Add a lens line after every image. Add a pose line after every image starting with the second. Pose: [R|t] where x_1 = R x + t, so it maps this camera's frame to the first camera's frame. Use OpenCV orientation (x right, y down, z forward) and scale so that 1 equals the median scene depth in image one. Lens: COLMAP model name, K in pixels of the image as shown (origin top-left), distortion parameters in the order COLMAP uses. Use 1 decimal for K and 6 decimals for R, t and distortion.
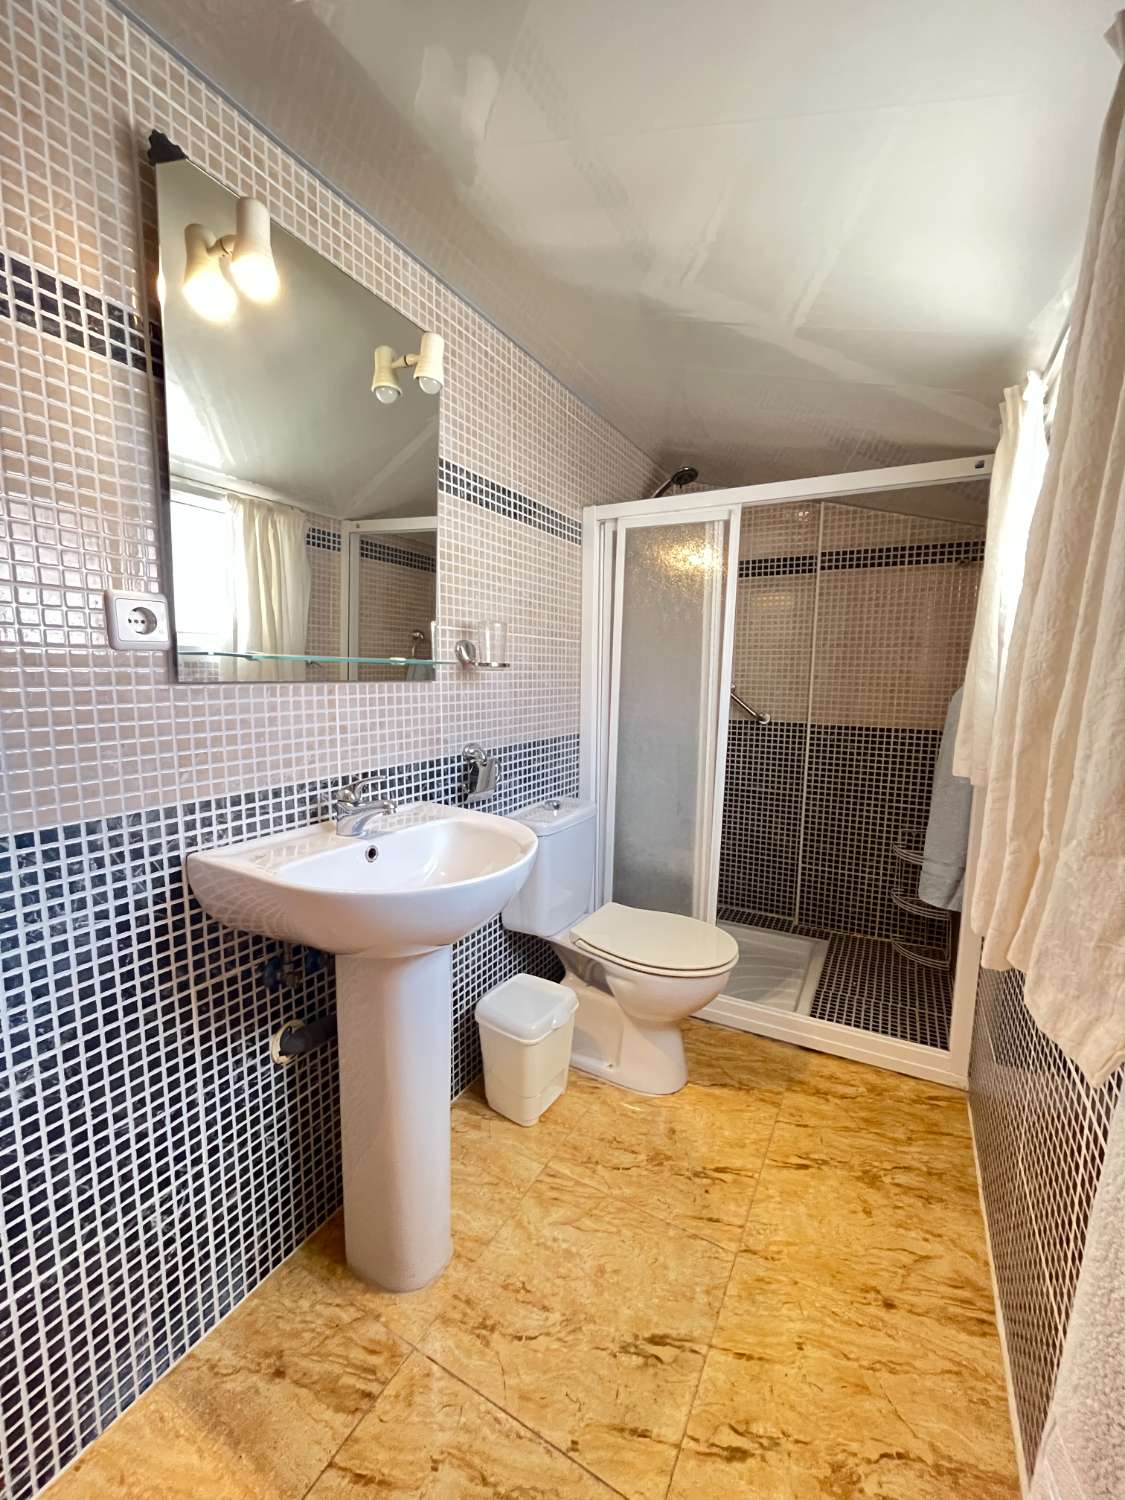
lens RADIAL K [[613.1, 0, 566.2], [0, 613.1, 746.4], [0, 0, 1]] dist [-0.003038, 0.000461]
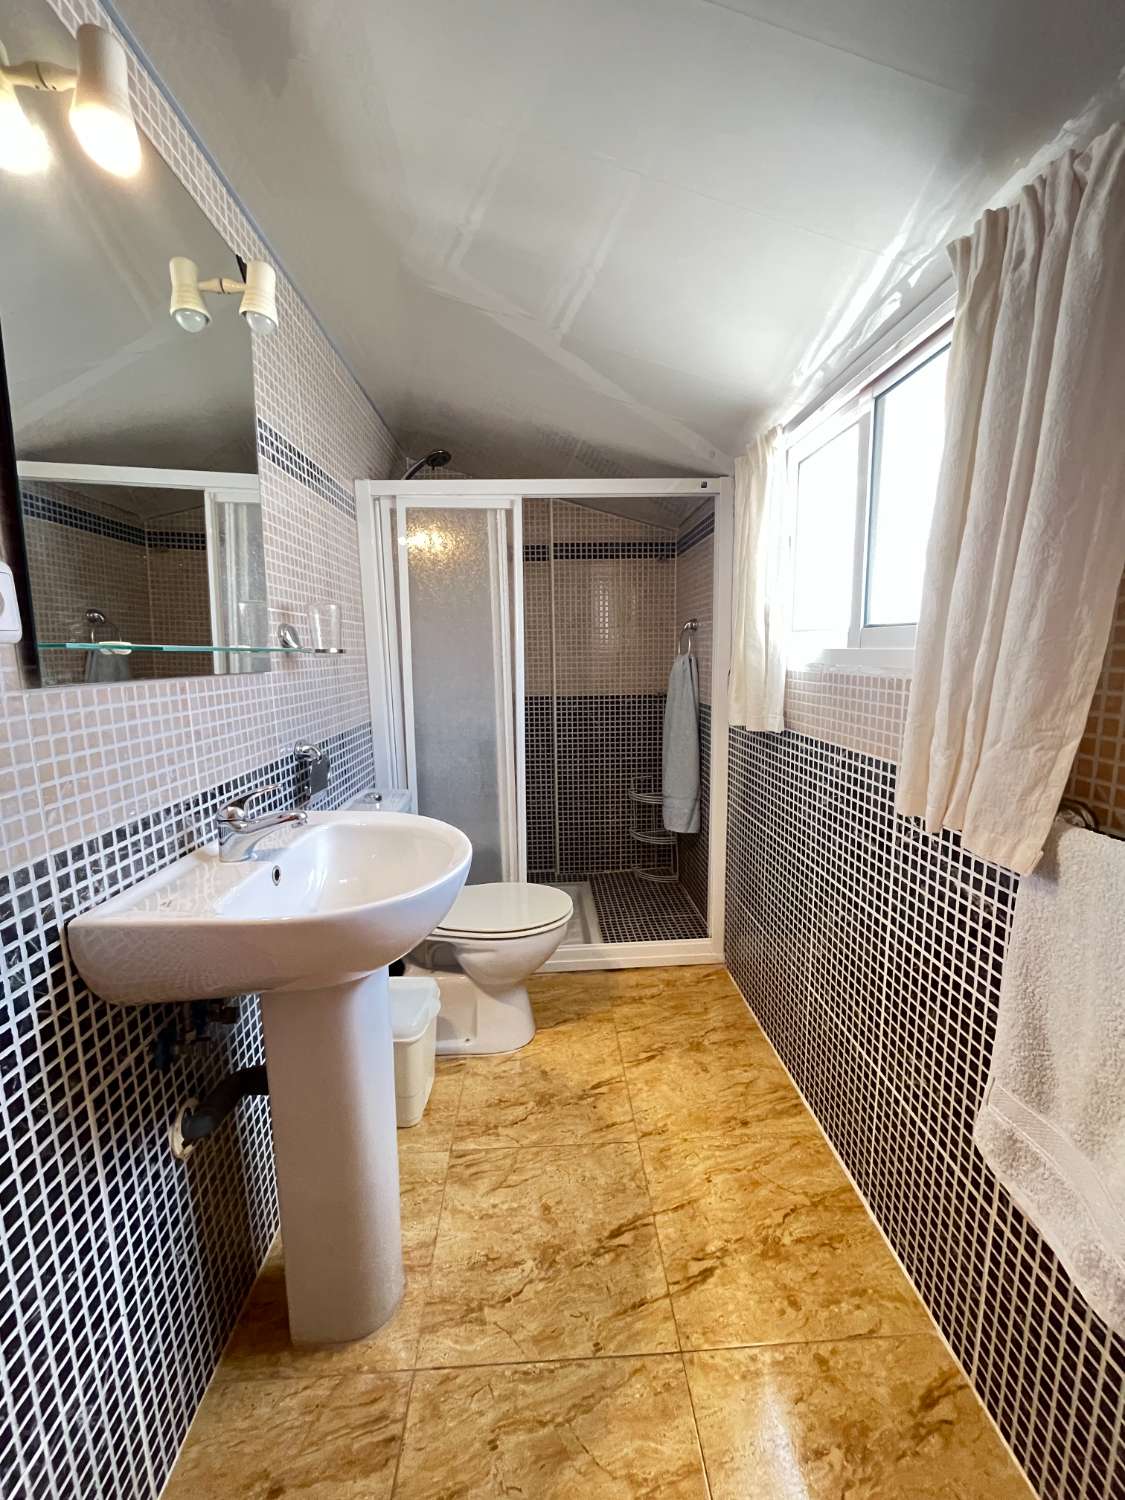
lens RADIAL K [[613.1, 0, 566.2], [0, 613.1, 746.4], [0, 0, 1]] dist [-0.003038, 0.000461]
pose [[0.851361, -0.106626, 0.513630, -0.252881], [0.090243, 0.994297, 0.056828, -0.010872], [-0.516761, -0.002029, 0.856128, 0.035719]]
